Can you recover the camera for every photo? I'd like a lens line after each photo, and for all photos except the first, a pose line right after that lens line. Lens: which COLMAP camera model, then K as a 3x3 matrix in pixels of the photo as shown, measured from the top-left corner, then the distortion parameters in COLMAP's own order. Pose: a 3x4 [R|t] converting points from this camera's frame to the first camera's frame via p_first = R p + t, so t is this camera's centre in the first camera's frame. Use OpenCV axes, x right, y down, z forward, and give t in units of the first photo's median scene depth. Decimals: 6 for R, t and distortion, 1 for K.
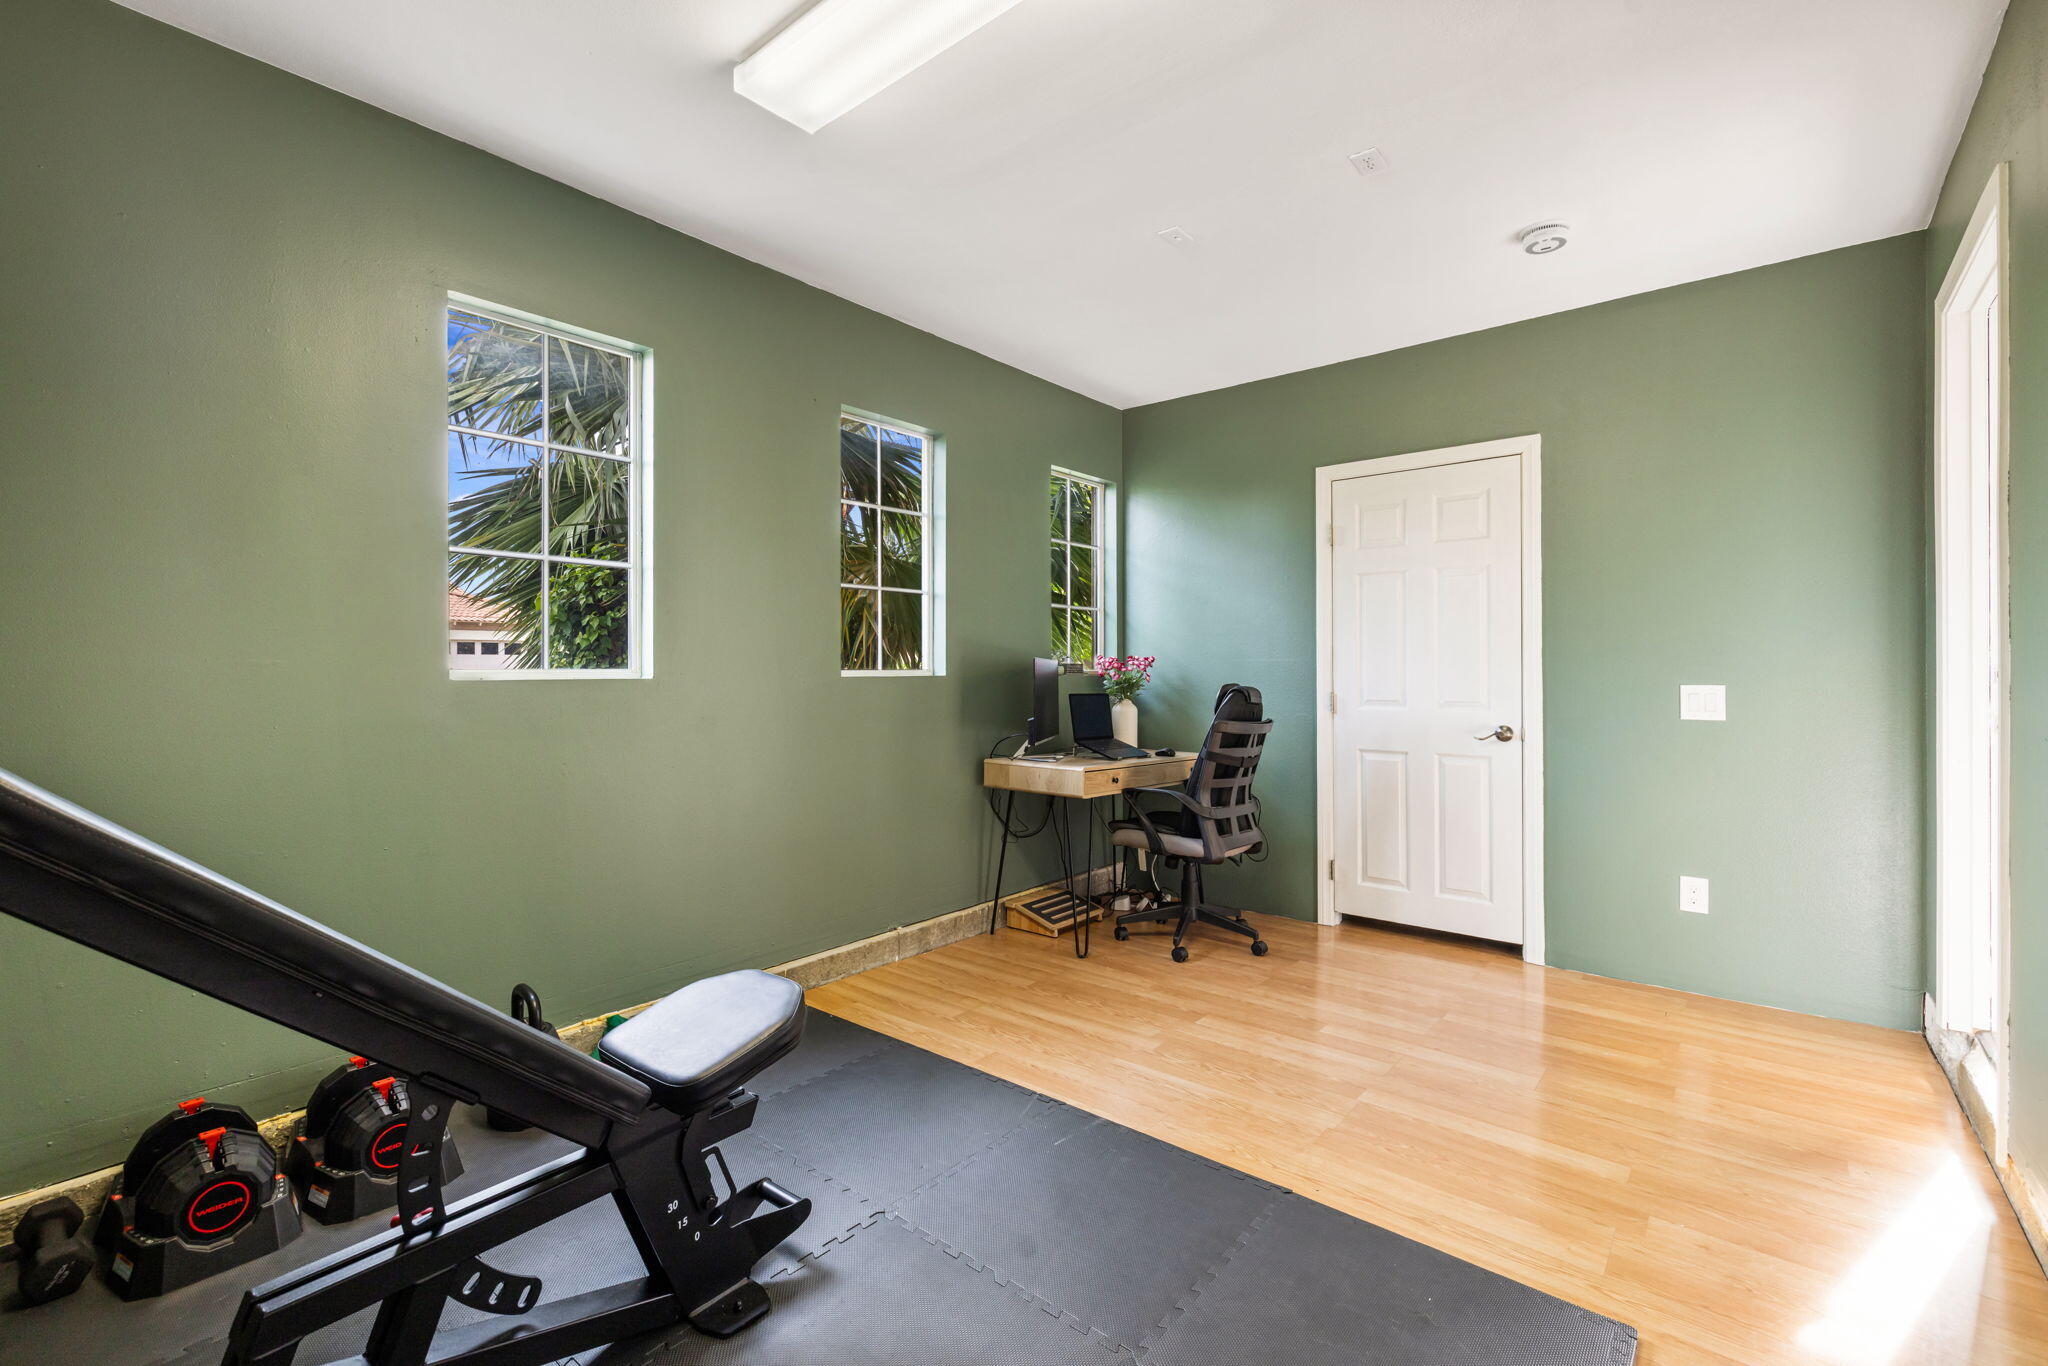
lens RADIAL K [[873.6, 0, 1014.2], [0, 873.6, 674.4], [0, 0, 1]] dist [-0.001220, -0.000142]
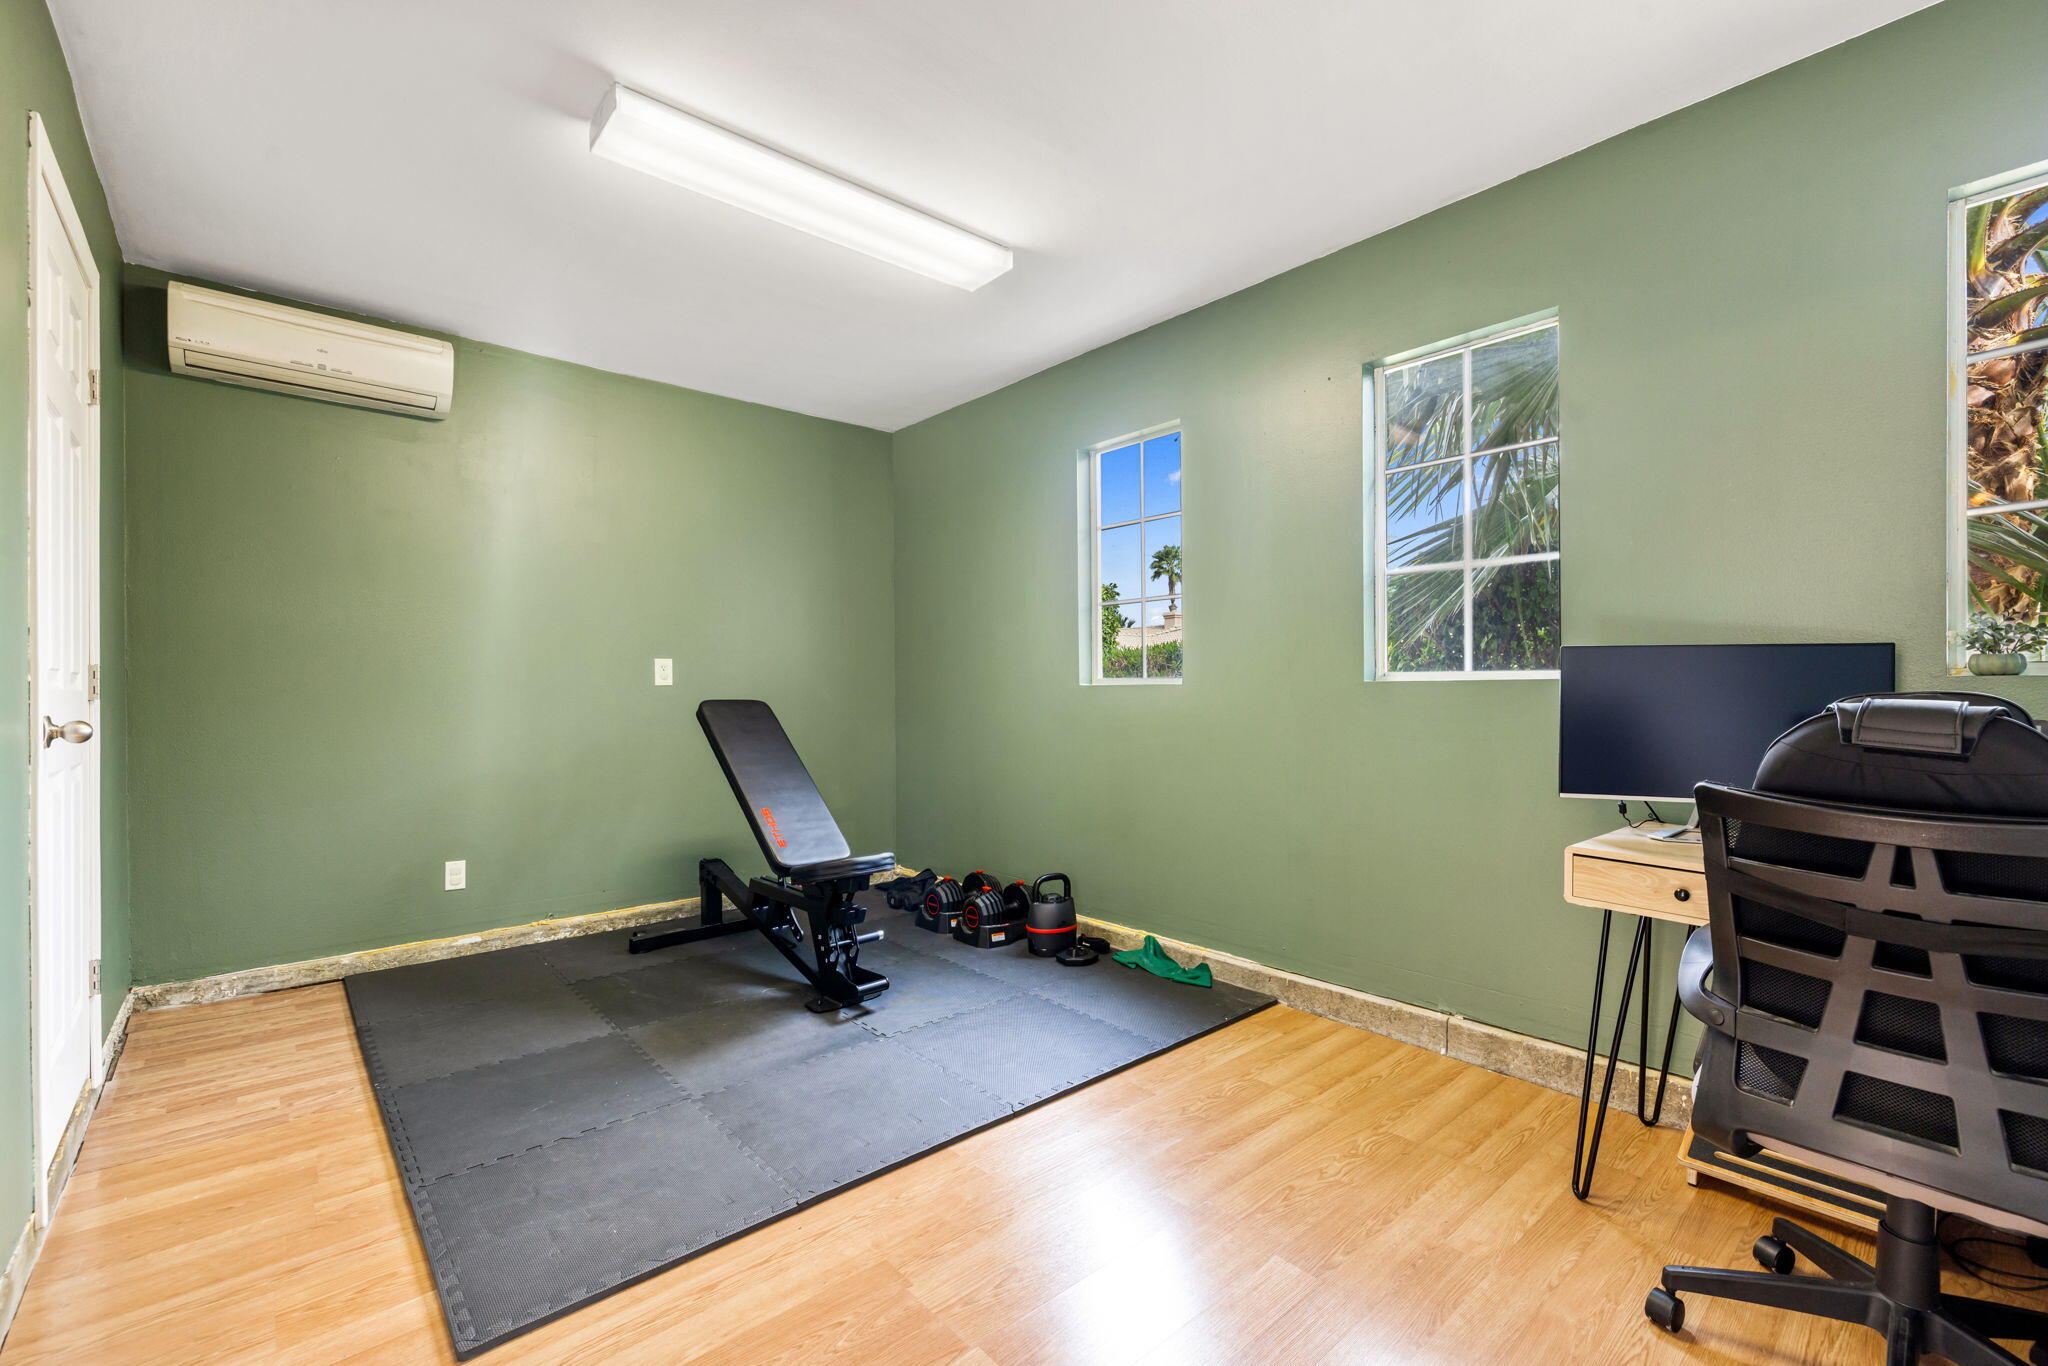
lens RADIAL K [[873.6, 0, 1013.7], [0, 873.6, 693.2], [0, 0, 1]] dist [-0.001220, -0.000142]
pose [[-0.154617, 0.006279, -0.987954, 0.694786], [0.004281, 0.999975, 0.005685, 0.008874], [0.987965, -0.003350, -0.154640, 0.778056]]
